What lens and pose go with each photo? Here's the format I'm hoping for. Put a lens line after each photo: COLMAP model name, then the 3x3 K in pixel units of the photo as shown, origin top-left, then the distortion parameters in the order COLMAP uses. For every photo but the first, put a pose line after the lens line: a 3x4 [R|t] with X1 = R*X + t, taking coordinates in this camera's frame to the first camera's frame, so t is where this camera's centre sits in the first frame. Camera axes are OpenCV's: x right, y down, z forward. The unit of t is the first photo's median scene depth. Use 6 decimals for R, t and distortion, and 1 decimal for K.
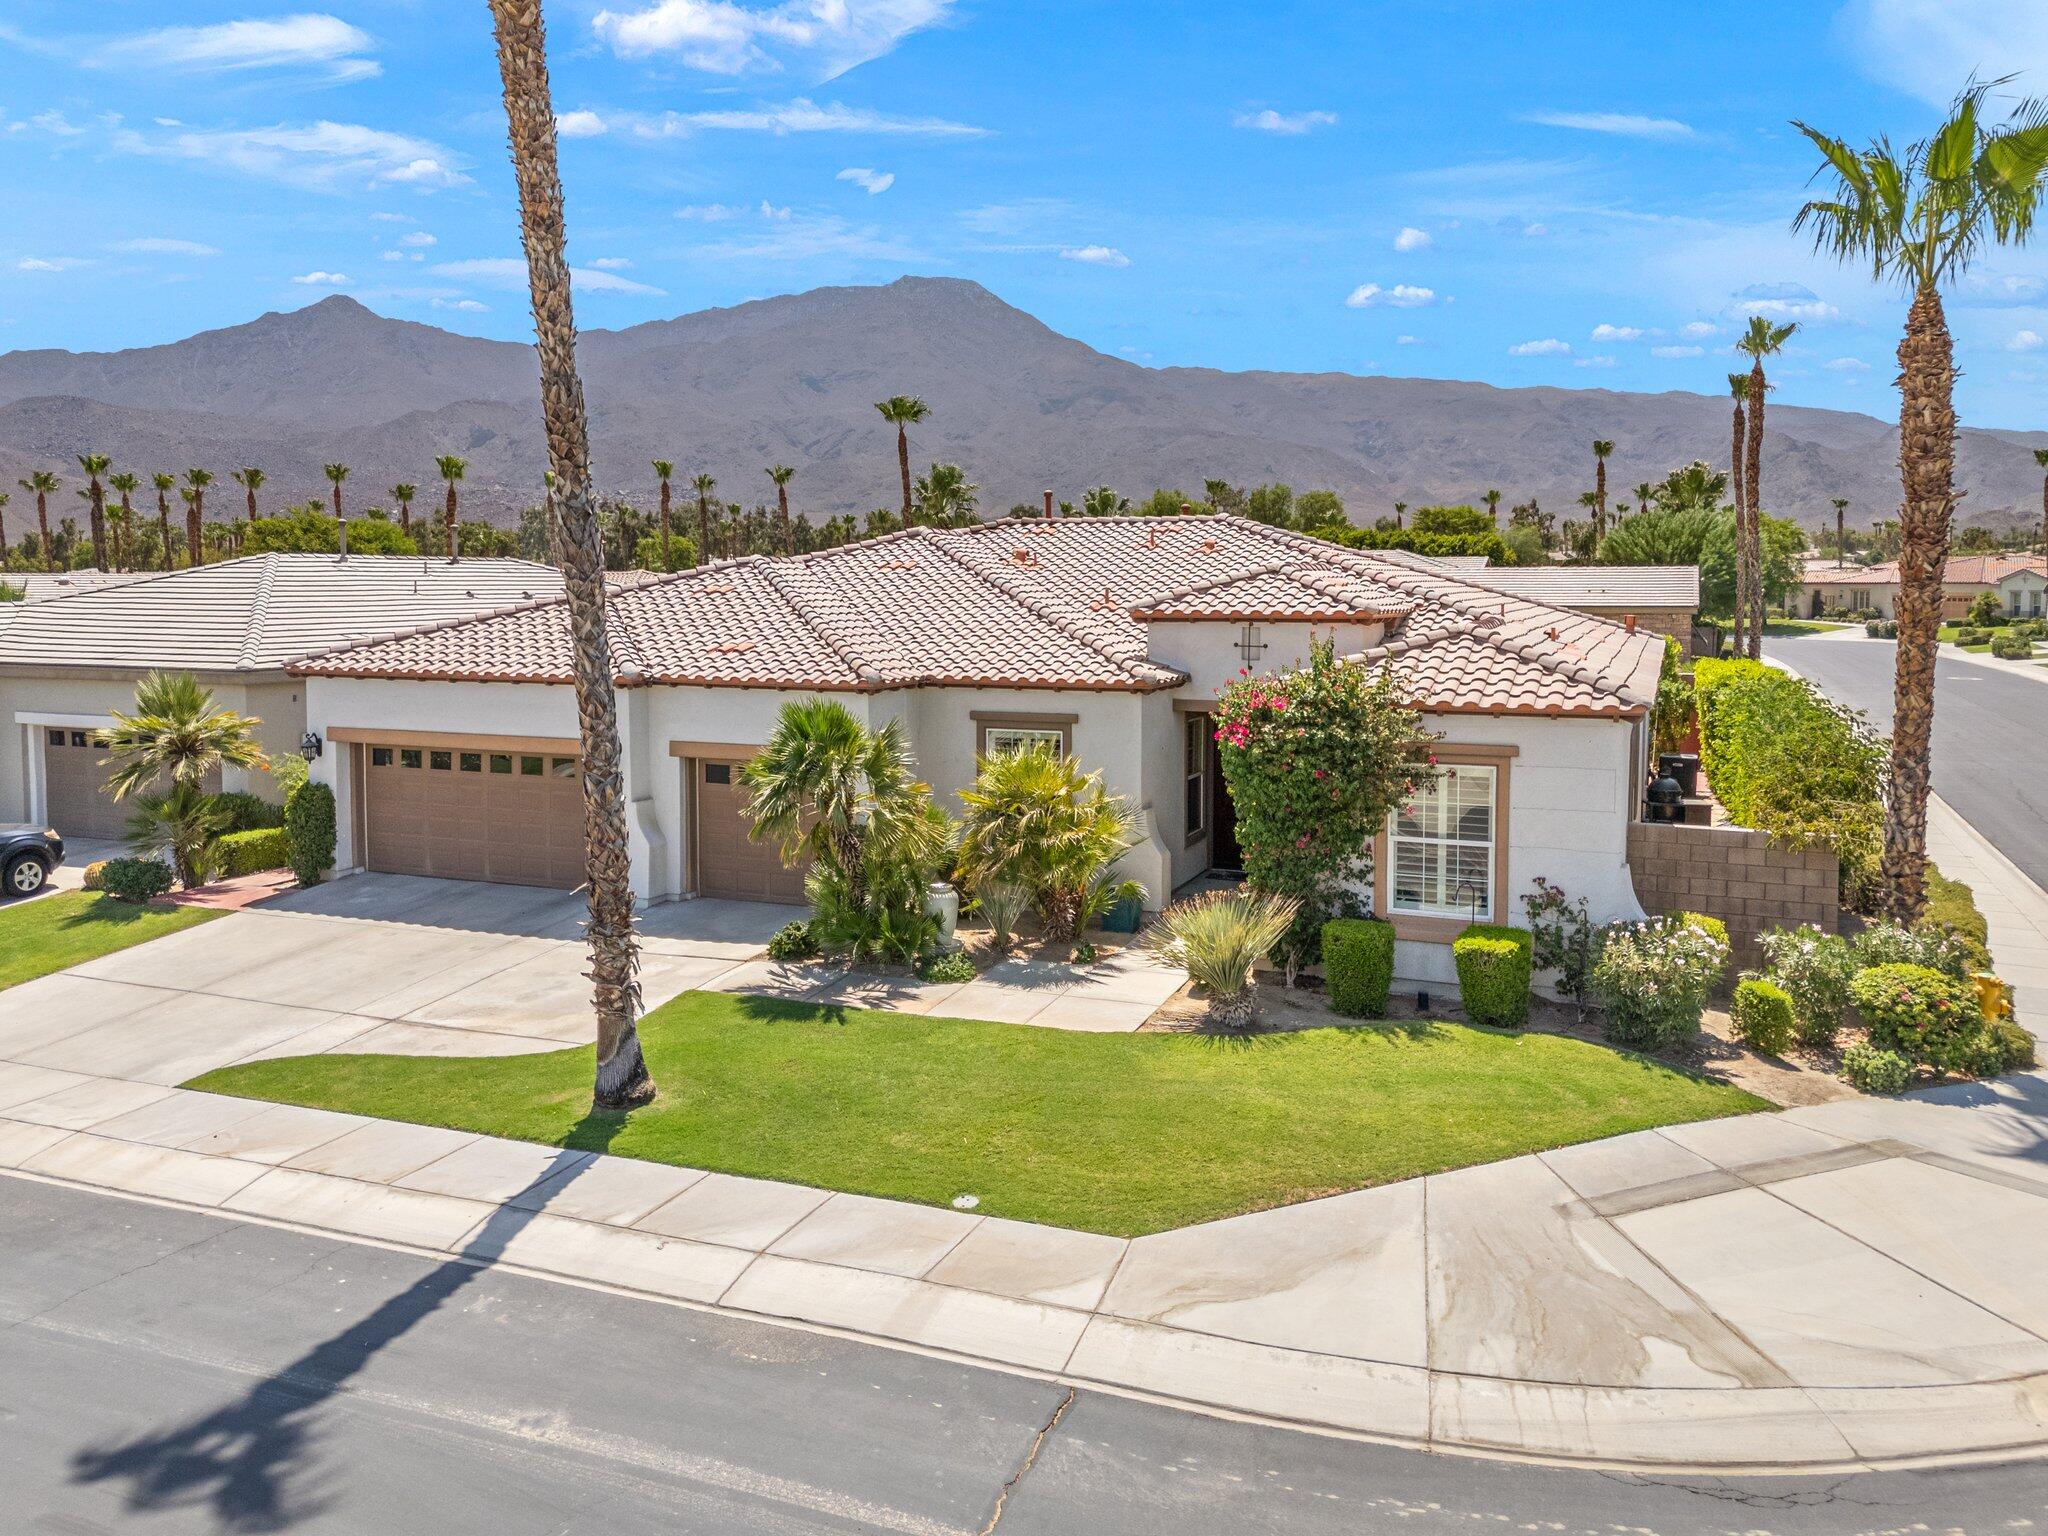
lens RADIAL K [[1532.2, 0, 1024.0], [0, 1532.2, 768.0], [0, 0, 1]] dist [0.062591, -0.046130]
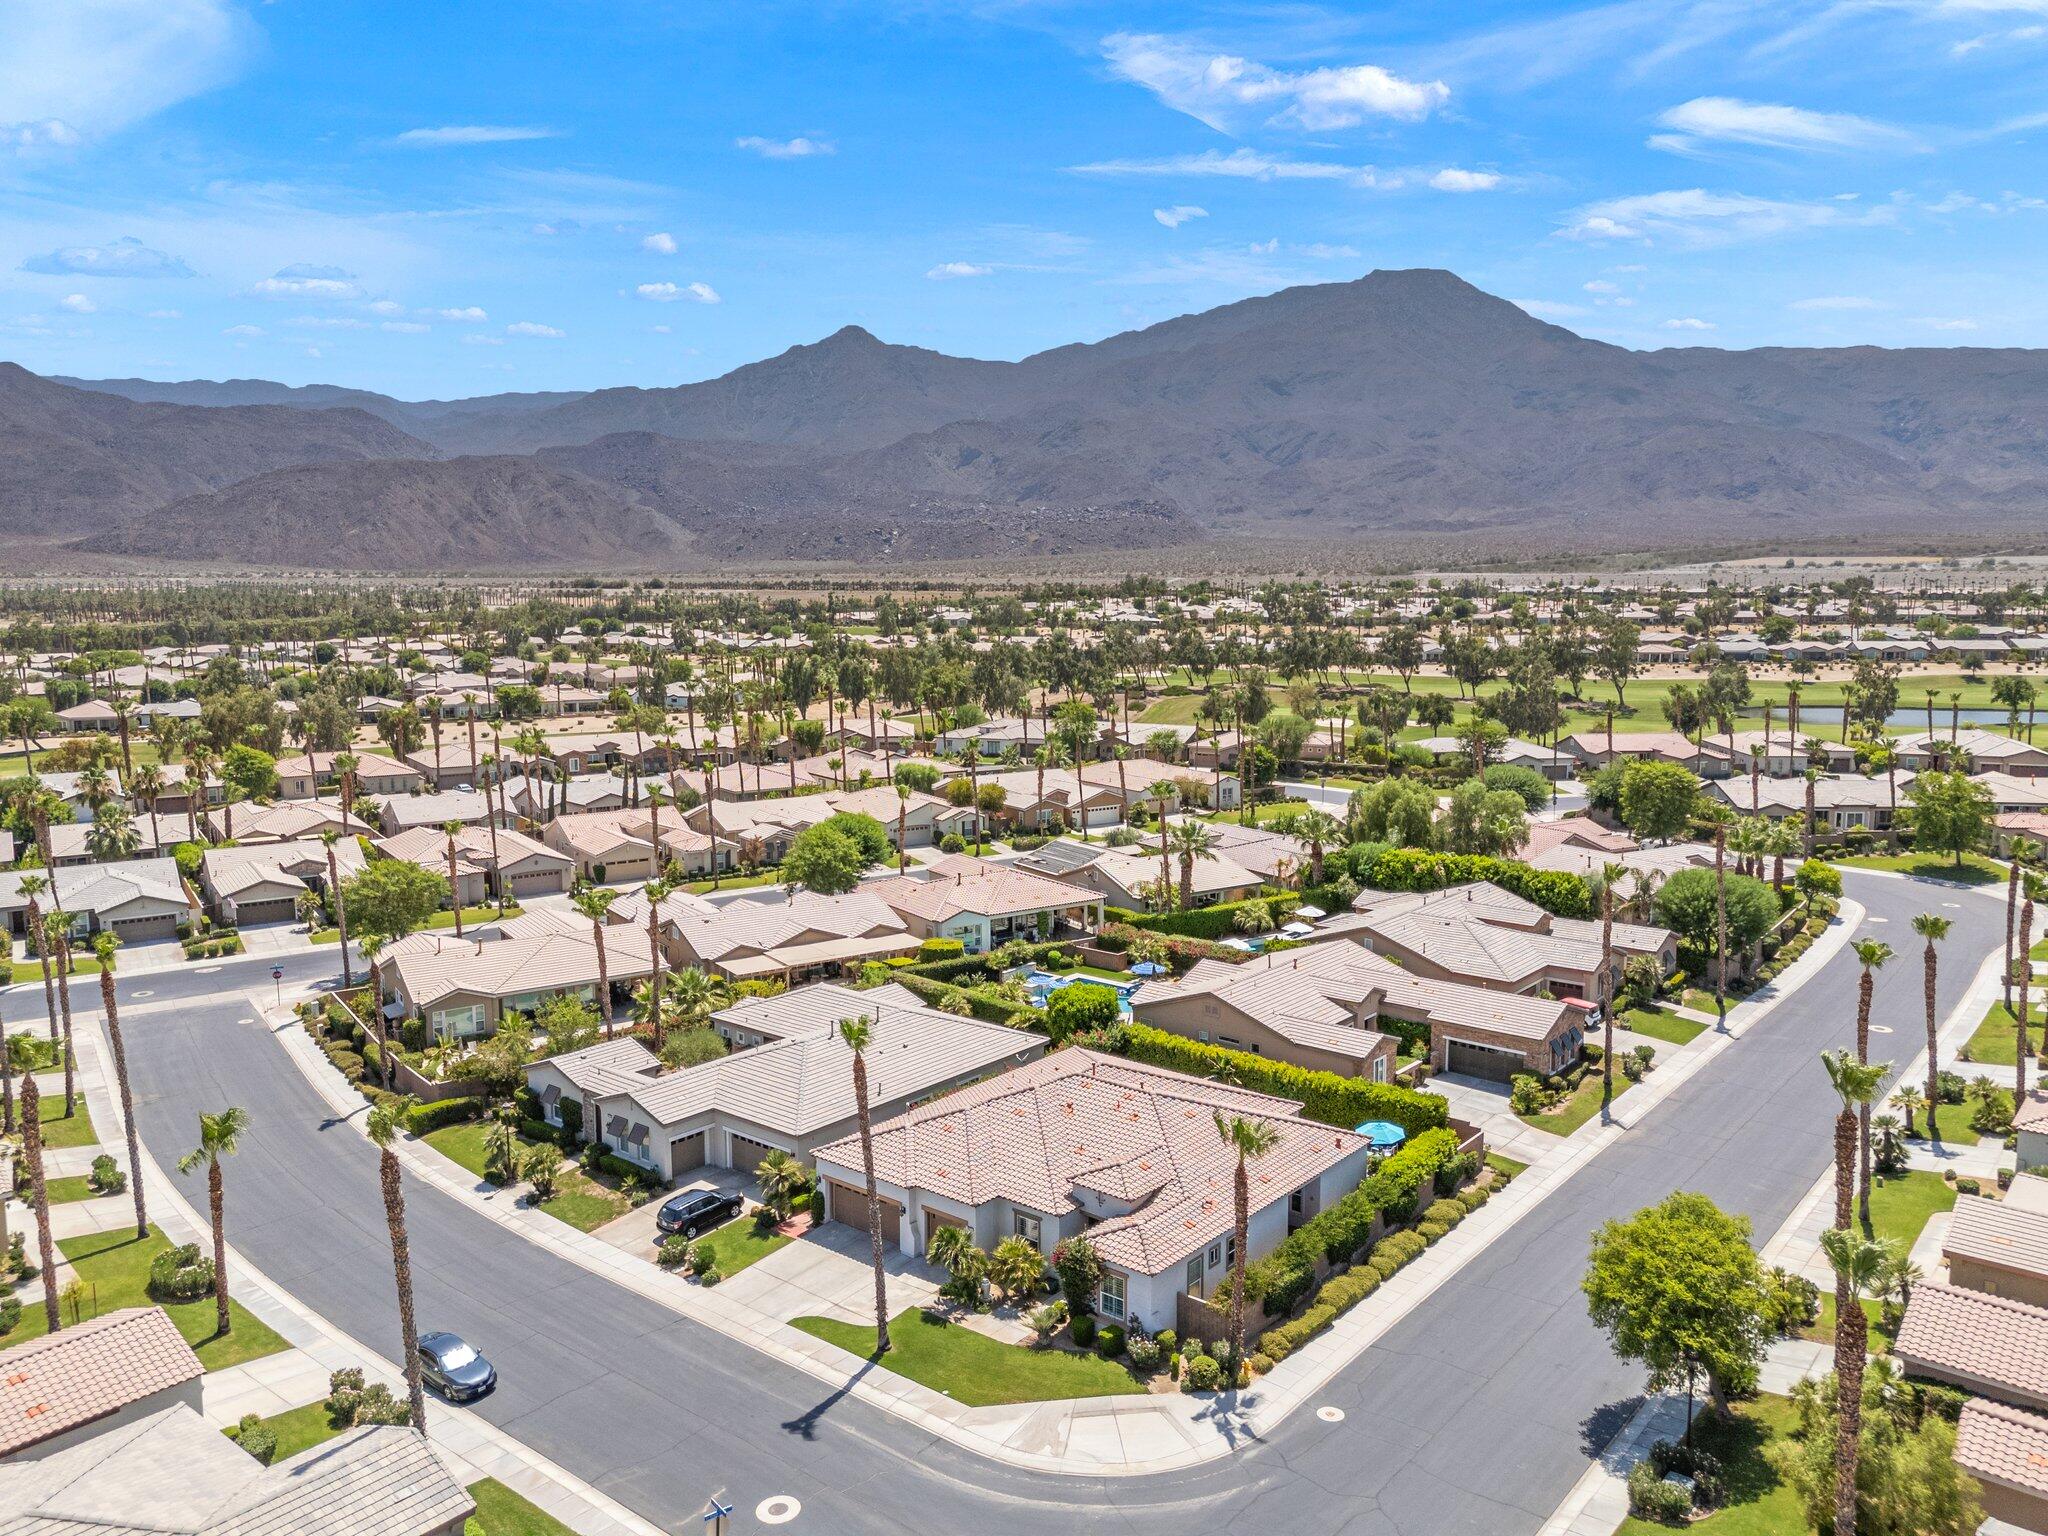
lens RADIAL K [[1546.8, 0, 1014.9], [0, 1546.8, 742.7], [0, 0, 1]] dist [0.070630, -0.056041]
pose [[0.953526, 0.023762, -0.300374, 1.305535], [-0.024765, 0.999693, 0.000466, -1.431074], [0.300293, 0.006994, 0.953821, -2.925889]]
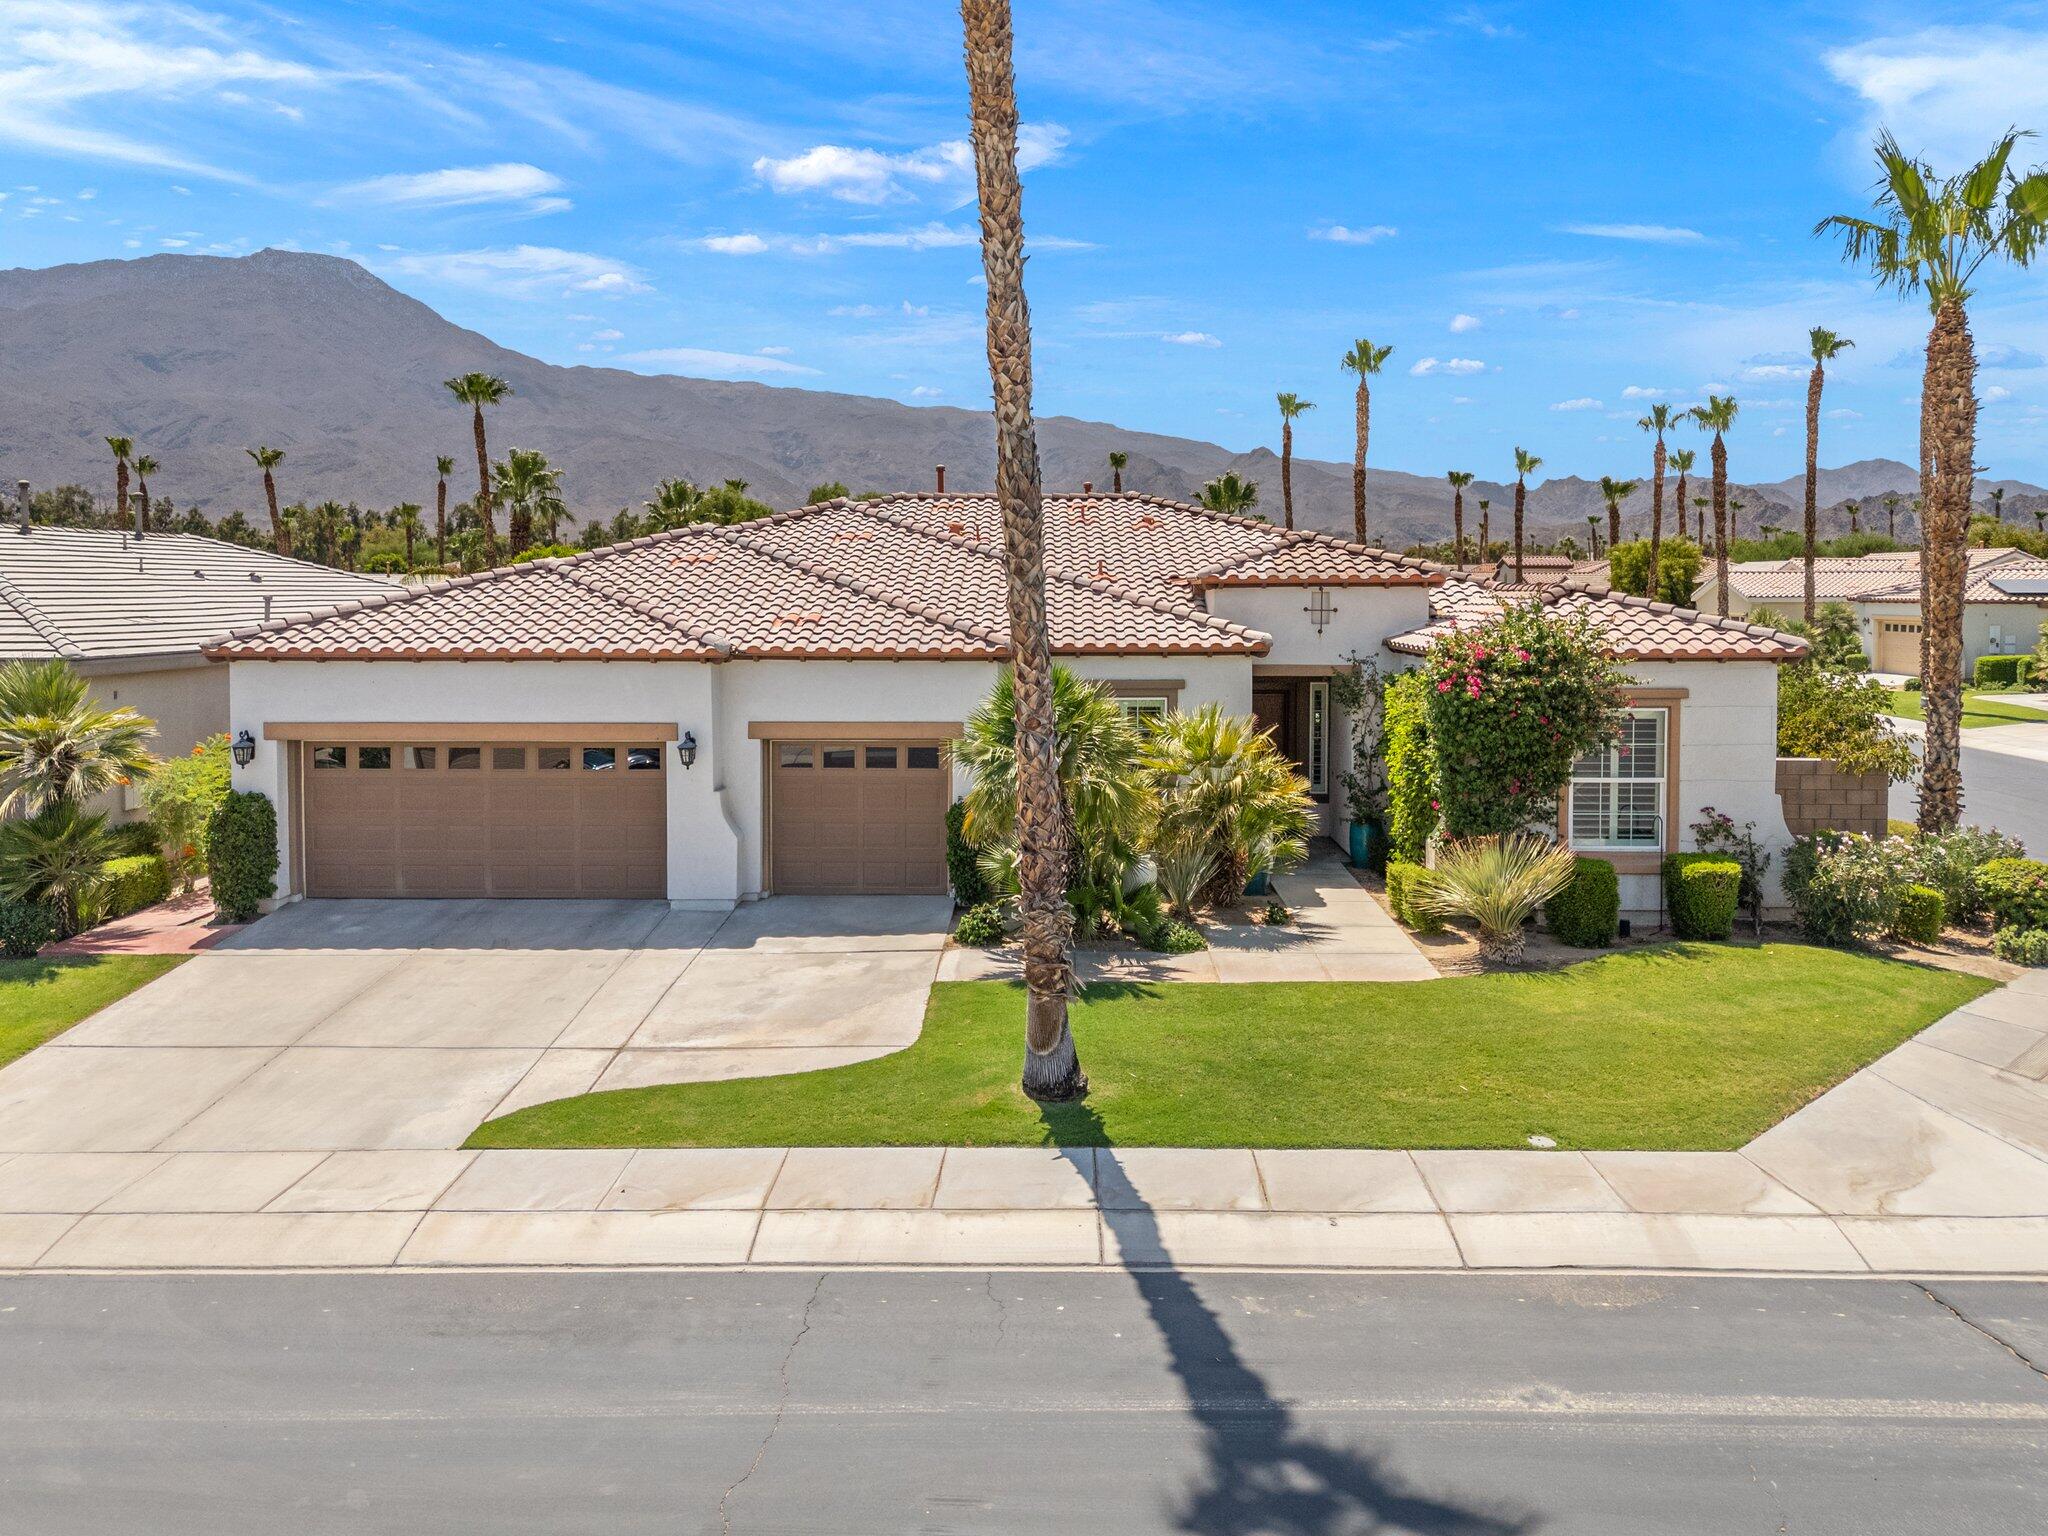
lens RADIAL K [[1546.8, 0, 1014.9], [0, 1546.8, 742.7], [0, 0, 1]] dist [0.070630, -0.056041]
pose [[0.933733, -0.036815, 0.356073, -0.607394], [0.044967, 0.998881, -0.014642, 0.022096], [-0.355135, 0.029684, 0.934344, 0.151019]]
